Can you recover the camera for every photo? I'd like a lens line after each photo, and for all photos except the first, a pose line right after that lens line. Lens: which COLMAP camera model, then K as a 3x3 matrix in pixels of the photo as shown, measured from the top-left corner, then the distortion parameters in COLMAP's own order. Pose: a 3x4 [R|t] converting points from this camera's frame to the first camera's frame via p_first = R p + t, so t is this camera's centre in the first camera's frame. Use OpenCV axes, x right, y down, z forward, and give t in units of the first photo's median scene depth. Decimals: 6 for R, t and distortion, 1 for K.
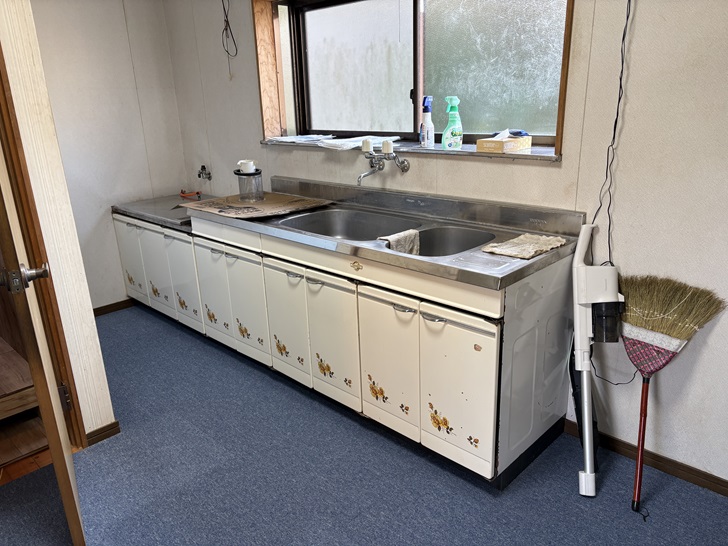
lens RADIAL K [[550.4, 0, 363.9], [0, 550.4, 270.3], [0, 0, 1]] dist [0.068430, -0.068300]
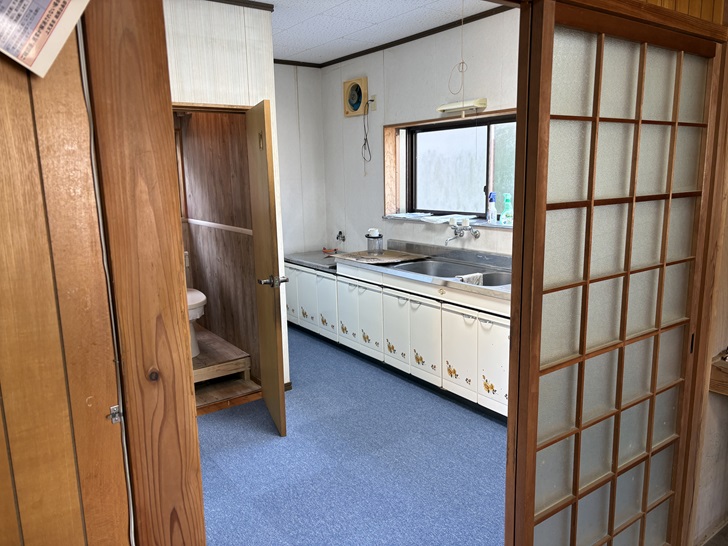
lens RADIAL K [[550.4, 0, 363.9], [0, 550.4, 270.3], [0, 0, 1]] dist [0.068430, -0.068300]
pose [[0.984892, 0.043254, -0.167684, 0.023806], [-0.064347, 0.990384, -0.122471, 0.113597], [0.160774, 0.131411, 0.978204, -0.520991]]
